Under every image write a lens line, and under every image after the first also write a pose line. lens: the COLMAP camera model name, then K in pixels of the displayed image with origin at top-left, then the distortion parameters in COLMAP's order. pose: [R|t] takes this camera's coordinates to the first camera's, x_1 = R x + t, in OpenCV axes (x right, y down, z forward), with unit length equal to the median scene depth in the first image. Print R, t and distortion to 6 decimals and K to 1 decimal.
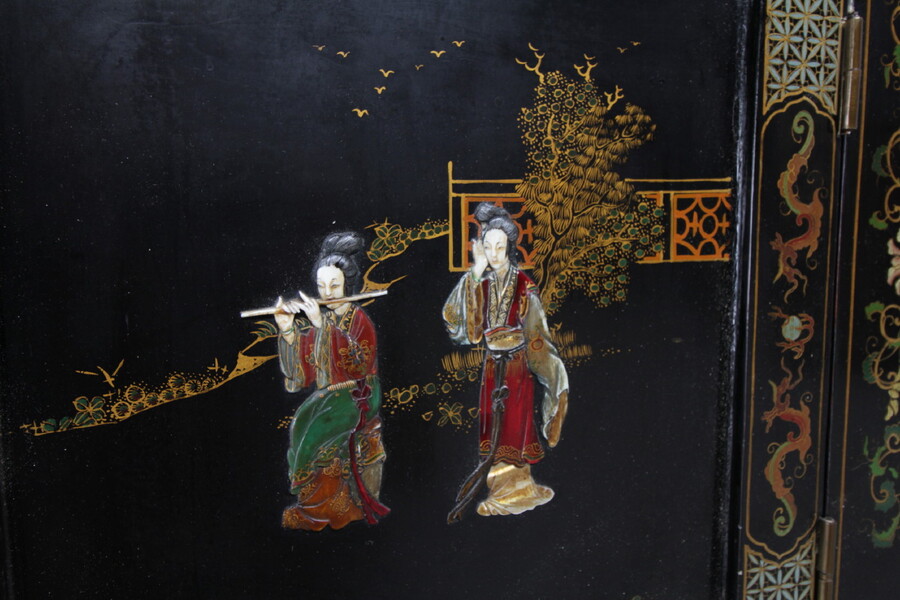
lens RADIAL K [[702.1, 0, 447.0], [0, 702.1, 297.1], [0, 0, 1]] dist [0.012029, -0.006535]
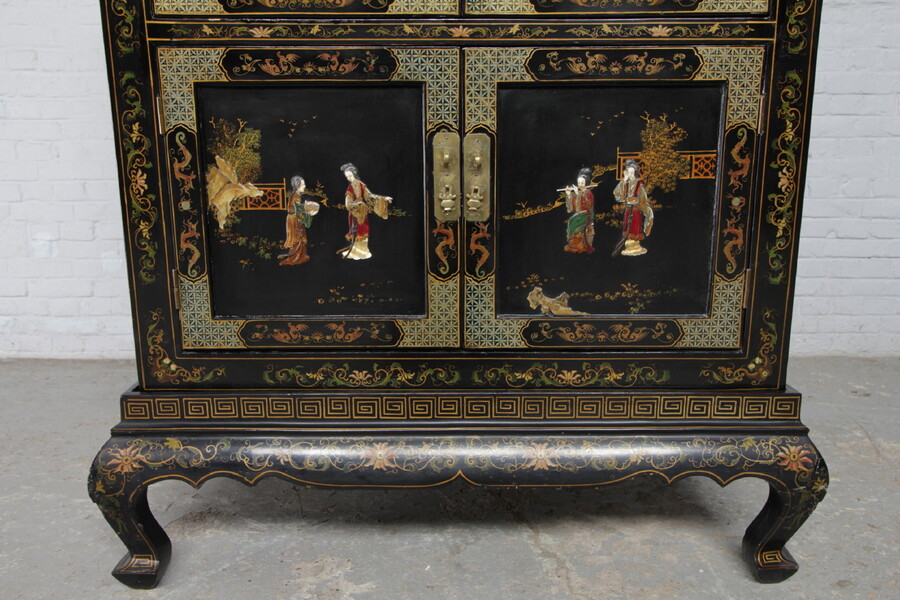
lens RADIAL K [[702.1, 0, 447.0], [0, 702.1, 297.1], [0, 0, 1]] dist [0.012029, -0.006535]
pose [[0.954335, 0.062136, -0.292205, 0.237290], [-0.032901, 0.994041, 0.103926, 0.190704], [0.296921, -0.089566, 0.950692, -2.398621]]
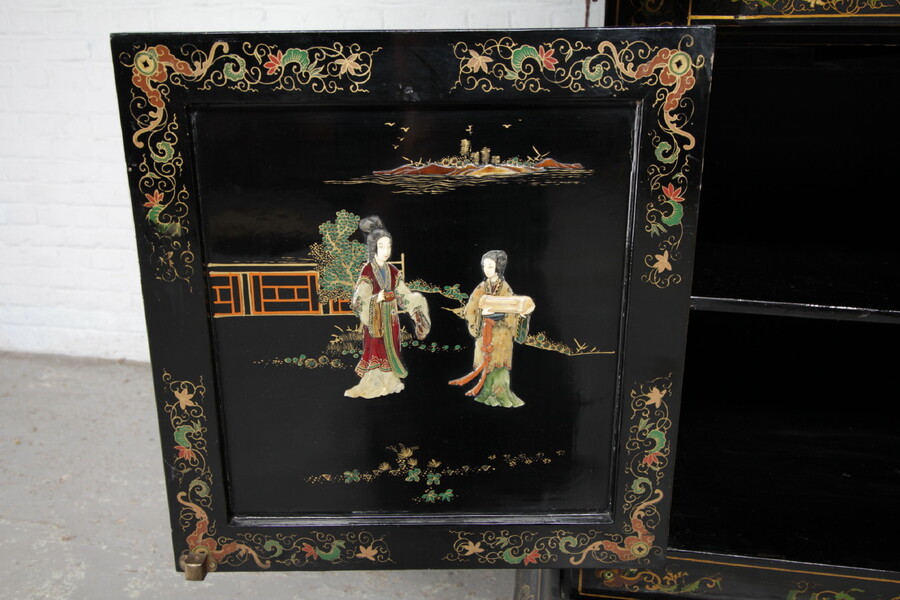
lens RADIAL K [[702.1, 0, 447.0], [0, 702.1, 297.1], [0, 0, 1]] dist [0.012029, -0.006535]
pose [[0.896509, 0.130708, -0.423306, -1.702566], [-0.056917, 0.981550, 0.182539, -0.193955], [0.439355, -0.139554, 0.887408, -1.555527]]
